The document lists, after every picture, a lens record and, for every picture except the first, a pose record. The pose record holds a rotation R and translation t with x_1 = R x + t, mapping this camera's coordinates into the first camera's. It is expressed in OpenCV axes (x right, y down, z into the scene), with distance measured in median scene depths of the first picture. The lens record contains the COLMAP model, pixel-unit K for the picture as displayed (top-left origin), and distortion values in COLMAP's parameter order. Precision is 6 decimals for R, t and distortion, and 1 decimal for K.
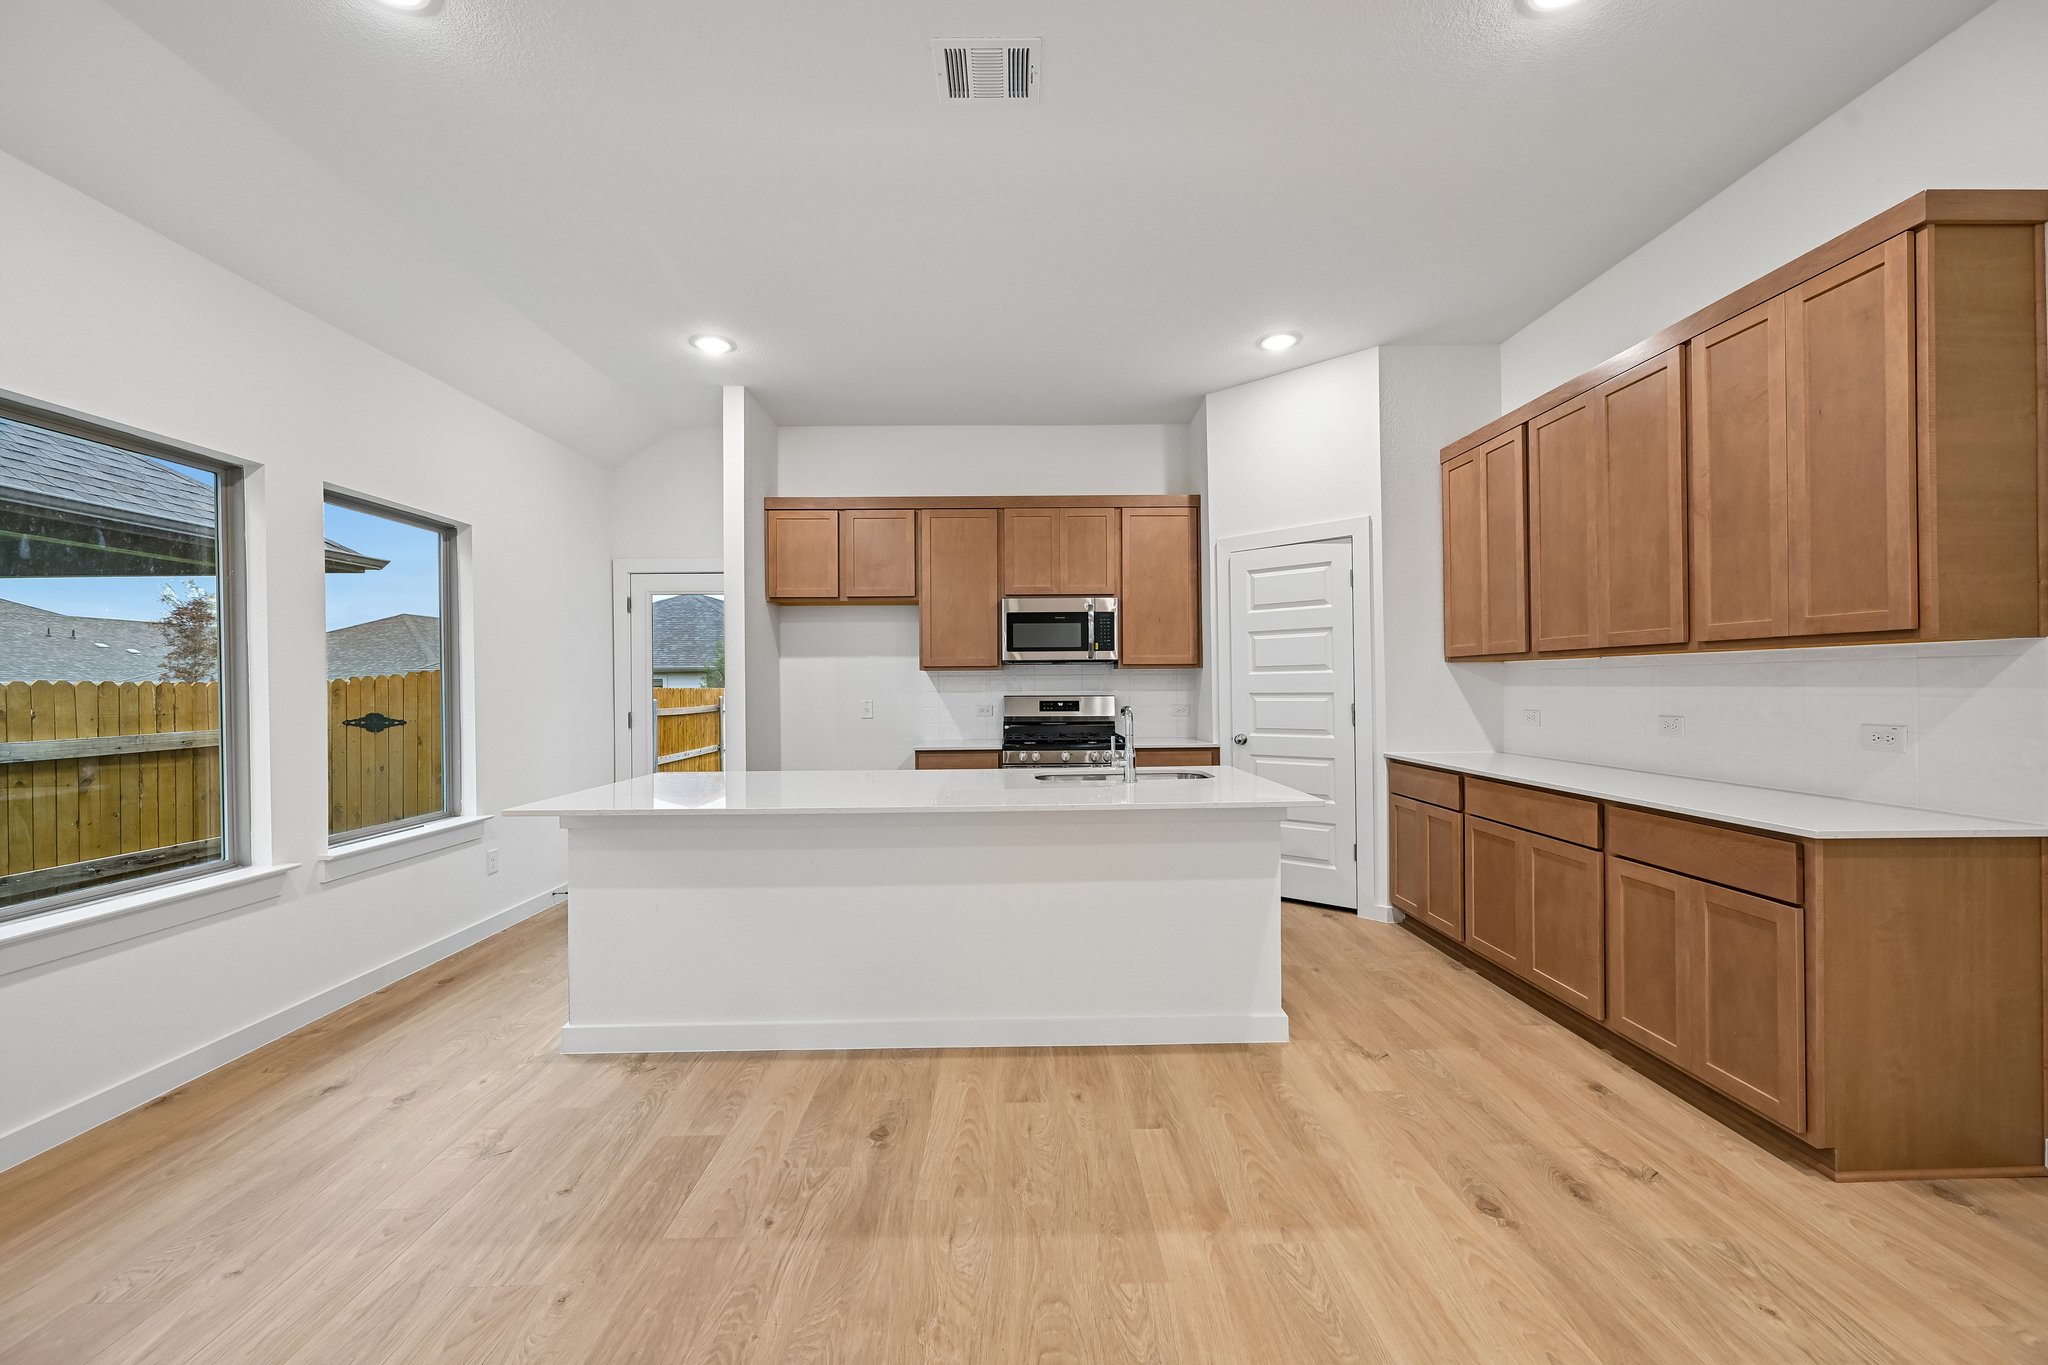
lens RADIAL K [[803.2, 0, 1028.3], [0, 803.2, 693.8], [0, 0, 1]] dist [-0.000164, -0.000011]
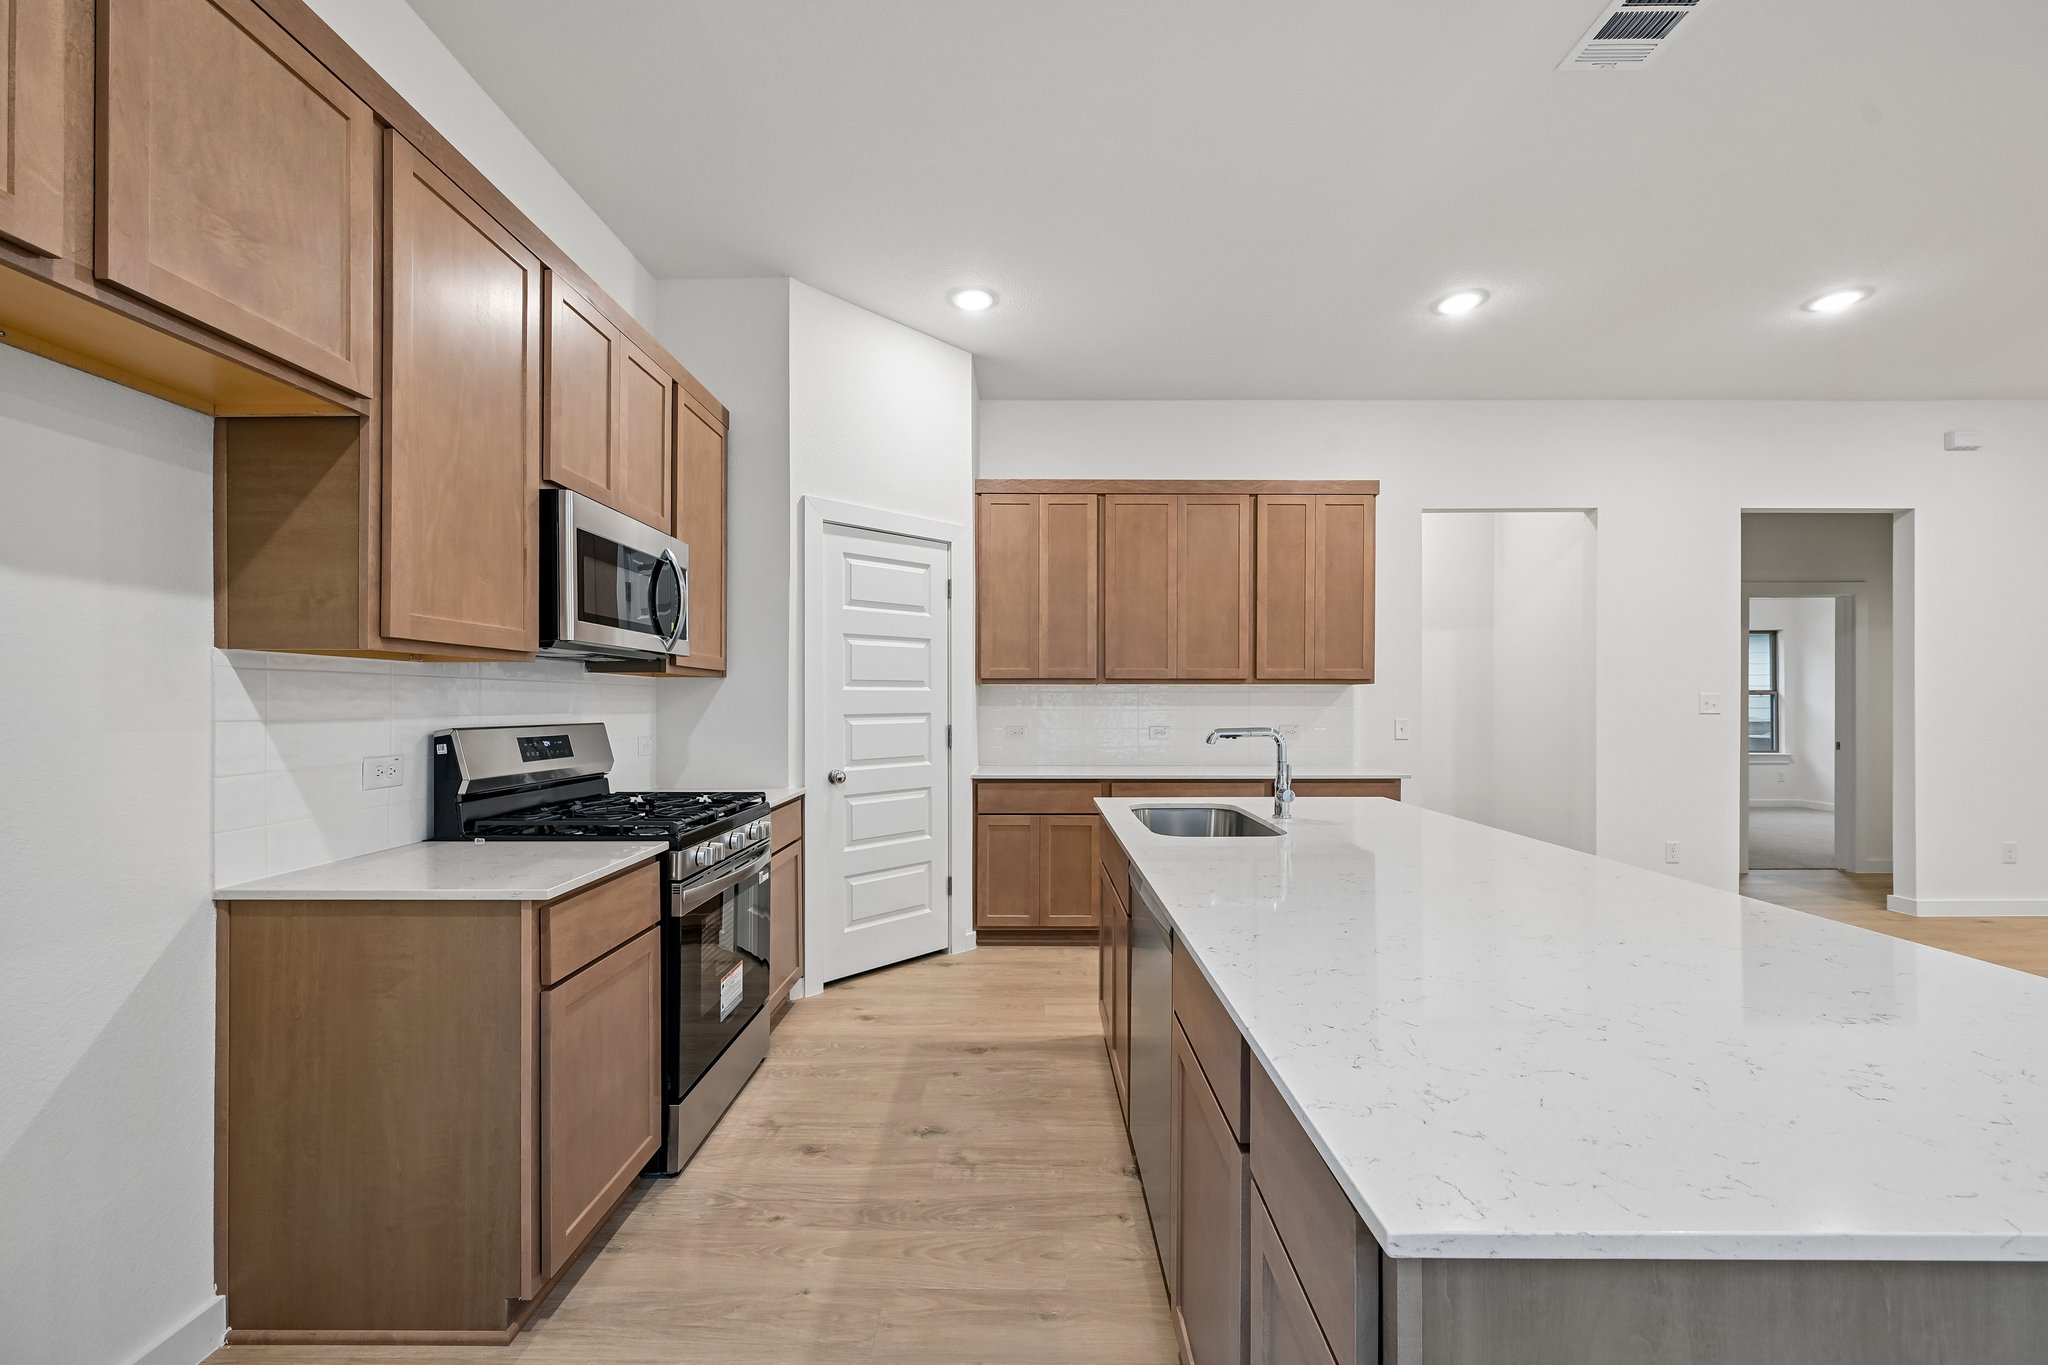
lens RADIAL K [[803.0, 0, 1023.0], [0, 803.0, 705.7], [0, 0, 1]] dist [0.000102, -0.000049]
pose [[0.026419, 0.003027, 0.999646, -0.528006], [0.009506, 0.999949, -0.003279, -0.005863], [-0.999606, 0.009589, 0.026388, 0.917121]]
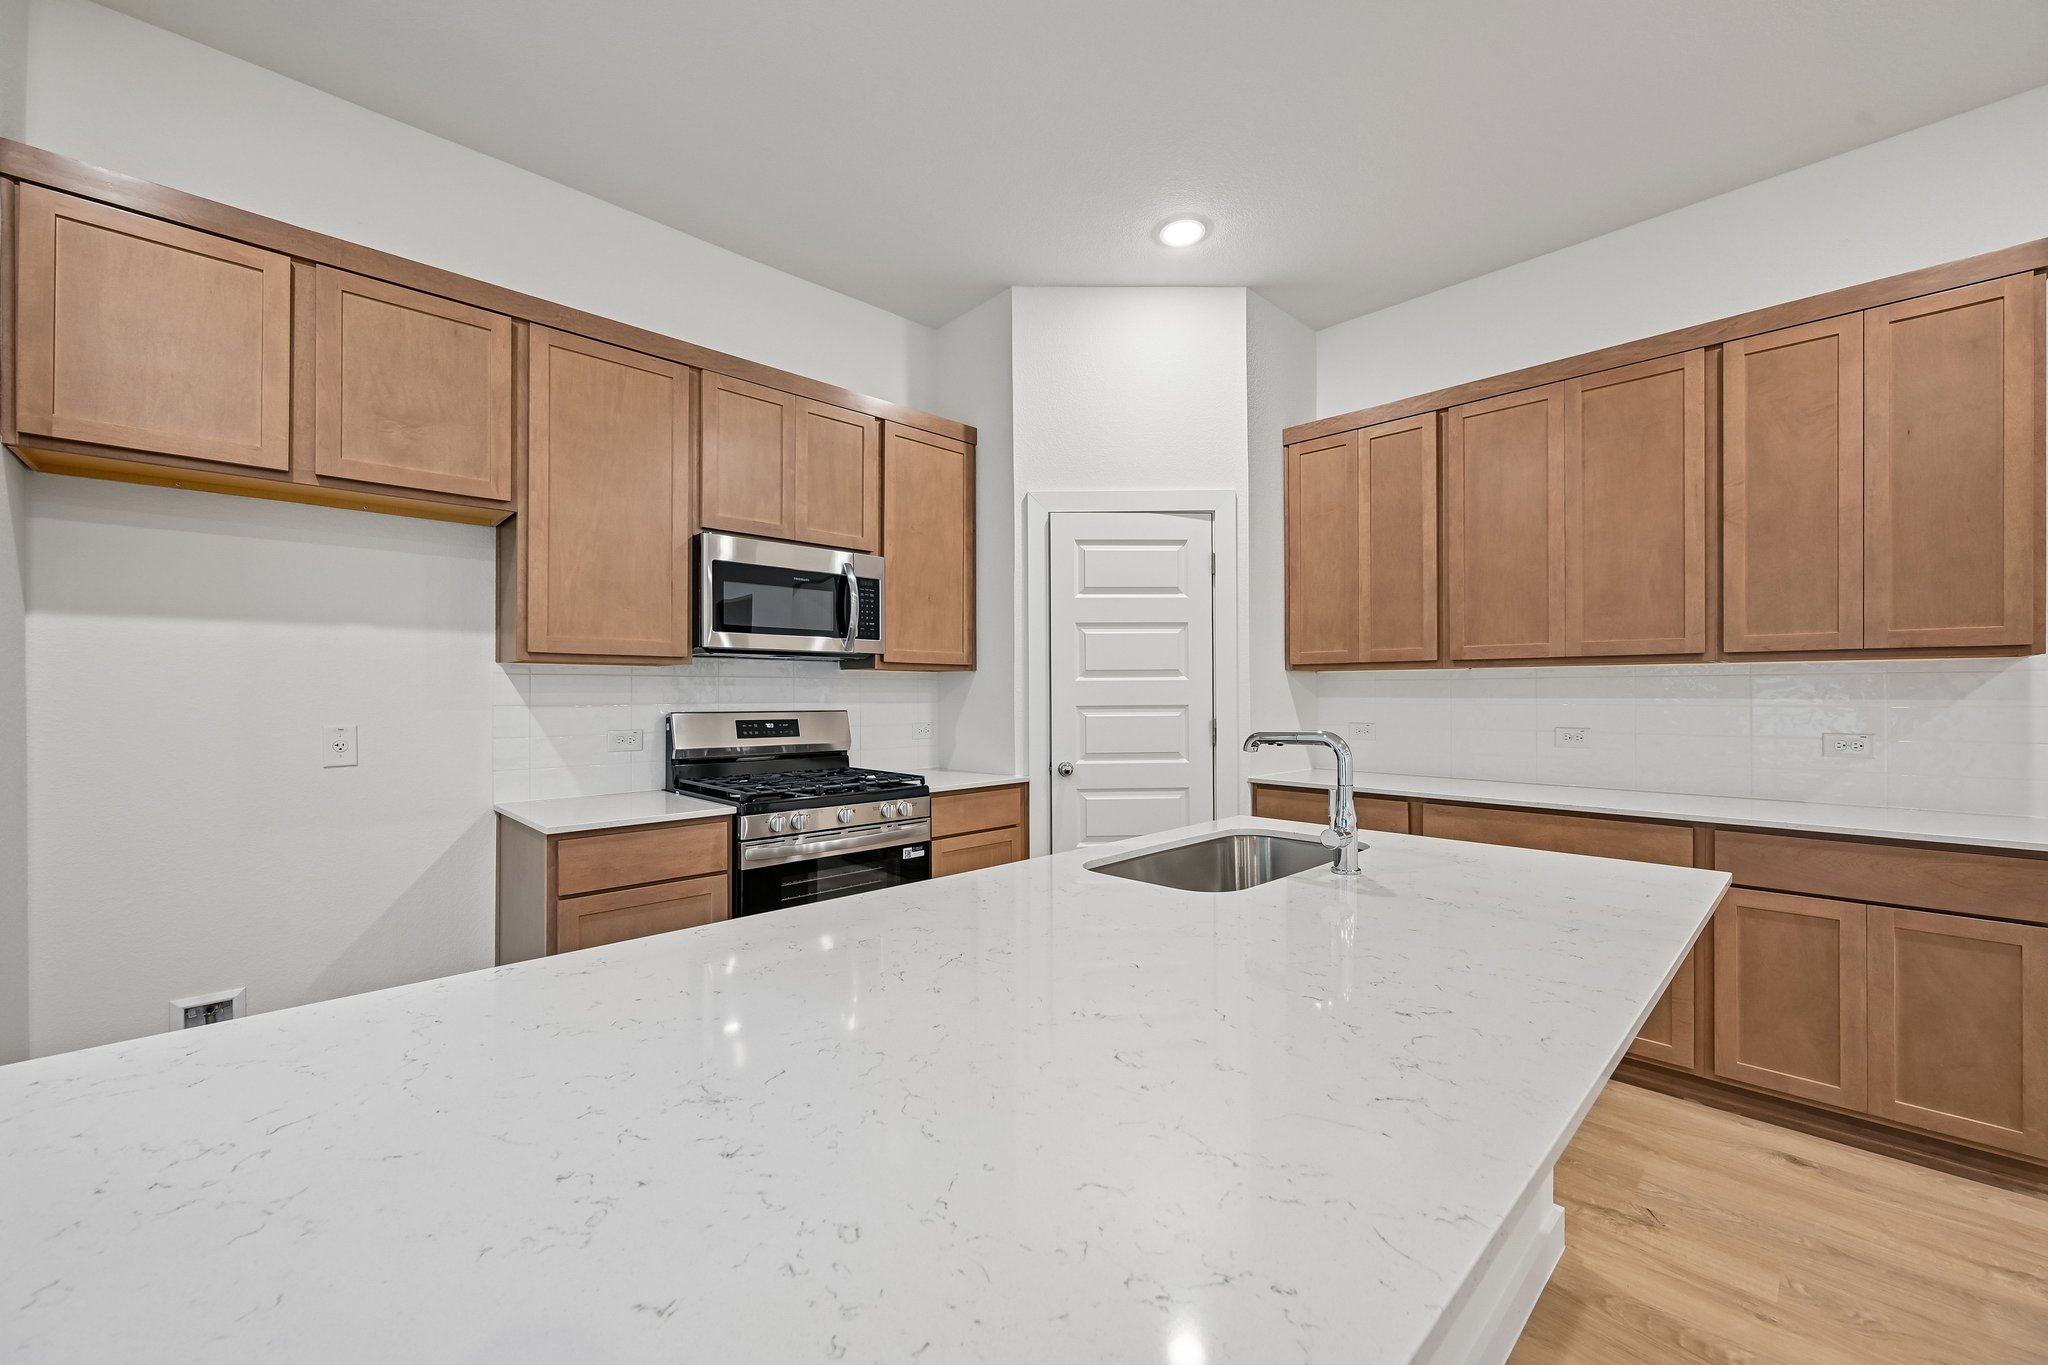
lens RADIAL K [[803.2, 0, 1028.3], [0, 803.2, 693.8], [0, 0, 1]] dist [-0.000164, -0.000011]
pose [[0.730887, 0.006547, 0.682468, -0.292794], [0.003160, 0.999911, -0.012976, -0.002888], [-0.682492, 0.011640, 0.730801, 0.551510]]
